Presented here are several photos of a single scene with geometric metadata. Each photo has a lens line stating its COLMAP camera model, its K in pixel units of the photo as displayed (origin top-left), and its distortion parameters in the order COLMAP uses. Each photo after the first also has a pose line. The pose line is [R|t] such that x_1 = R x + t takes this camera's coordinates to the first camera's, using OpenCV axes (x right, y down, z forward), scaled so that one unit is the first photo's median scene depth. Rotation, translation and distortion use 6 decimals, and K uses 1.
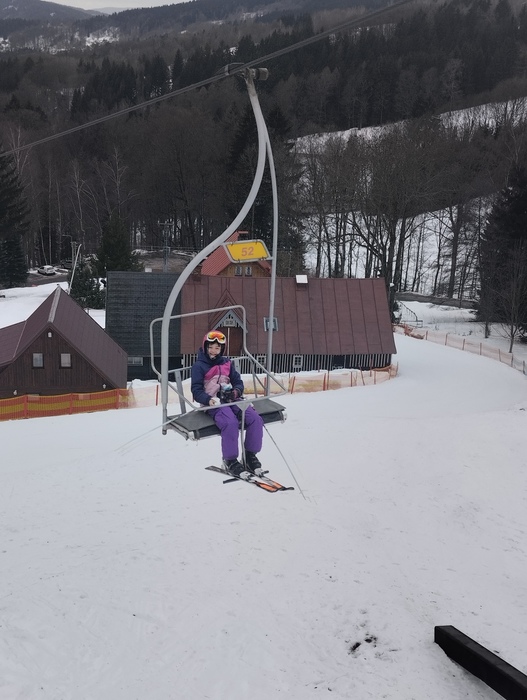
lens RADIAL K [[841.4, 0, 245.2], [0, 841.4, 352.6], [0, 0, 1]] dist [0.100877, -0.209155]
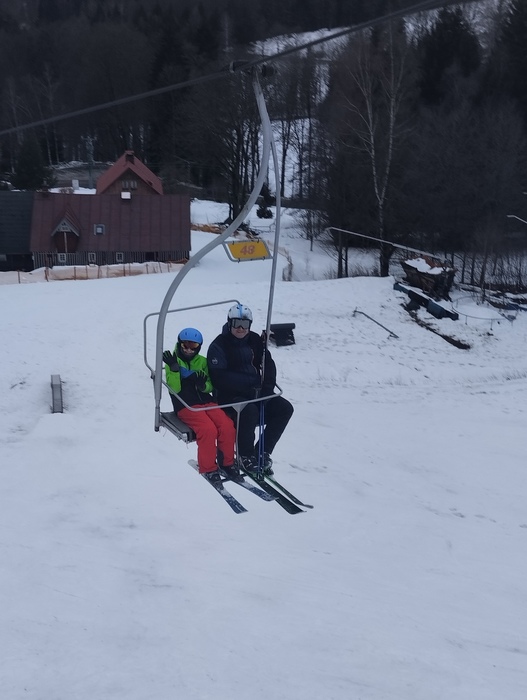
lens RADIAL K [[884.5, 0, 263.5], [0, 884.5, 350.0], [0, 0, 1]] dist [0.070119, 0.003352]
pose [[0.999898, -0.009696, 0.010514, 0.110314], [0.008601, 0.994986, 0.099649, 0.007643], [-0.011428, -0.099548, 0.994967, -0.177477]]
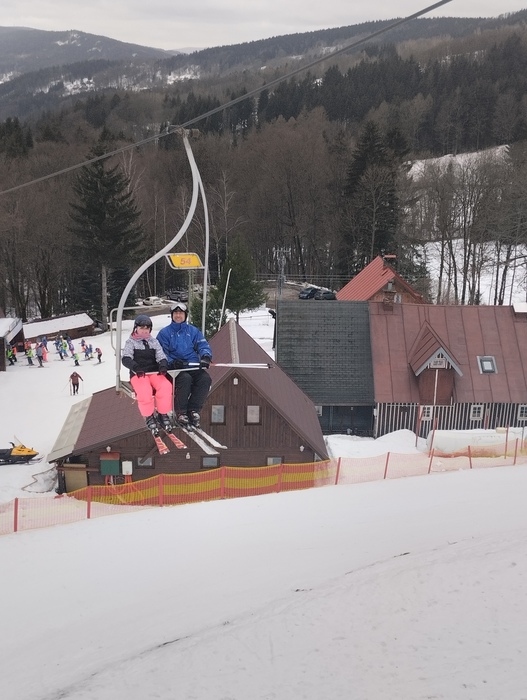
lens RADIAL K [[838.5, 0, 249.9], [0, 838.5, 346.9], [0, 0, 1]] dist [0.102926, -0.187453]
pose [[0.996824, -0.000136, -0.079633, -0.050437], [-0.003429, 0.998998, -0.044624, -0.005775], [0.079559, 0.044755, 0.995825, 0.078567]]
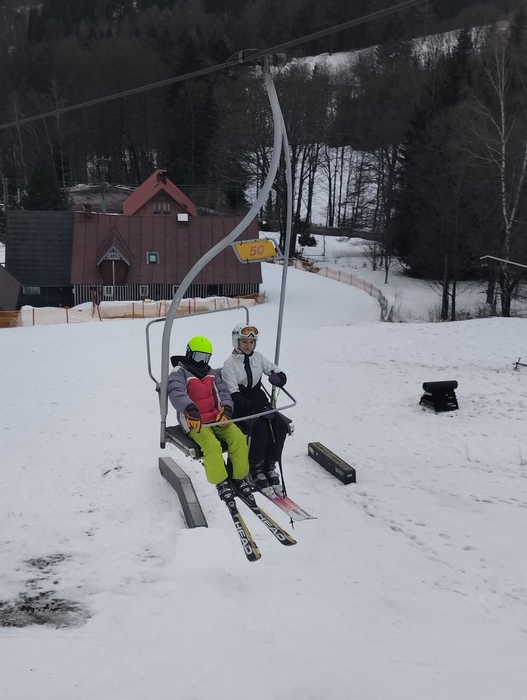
lens RADIAL K [[893.6, 0, 263.5], [0, 893.6, 350.0], [0, 0, 1]] dist [0.082820, -0.089534]
pose [[0.999374, -0.006340, 0.034801, 0.054341], [0.004014, 0.997778, 0.066506, 0.004348], [-0.035145, -0.066325, 0.997179, -0.087430]]
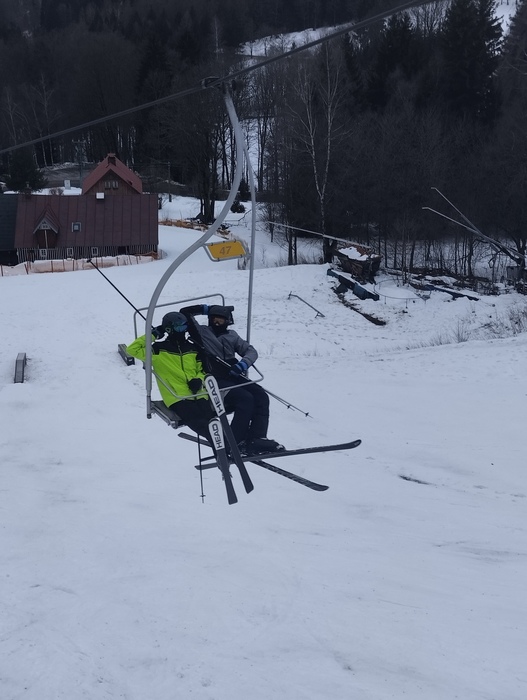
lens RADIAL K [[861.2, 0, 250.5], [0, 861.2, 334.4], [0, 0, 1]] dist [0.072626, -0.036125]
pose [[0.999525, -0.029160, -0.009985, 0.140375], [0.029977, 0.995031, 0.094948, 0.008056], [0.007167, -0.095202, 0.995432, -0.224512]]
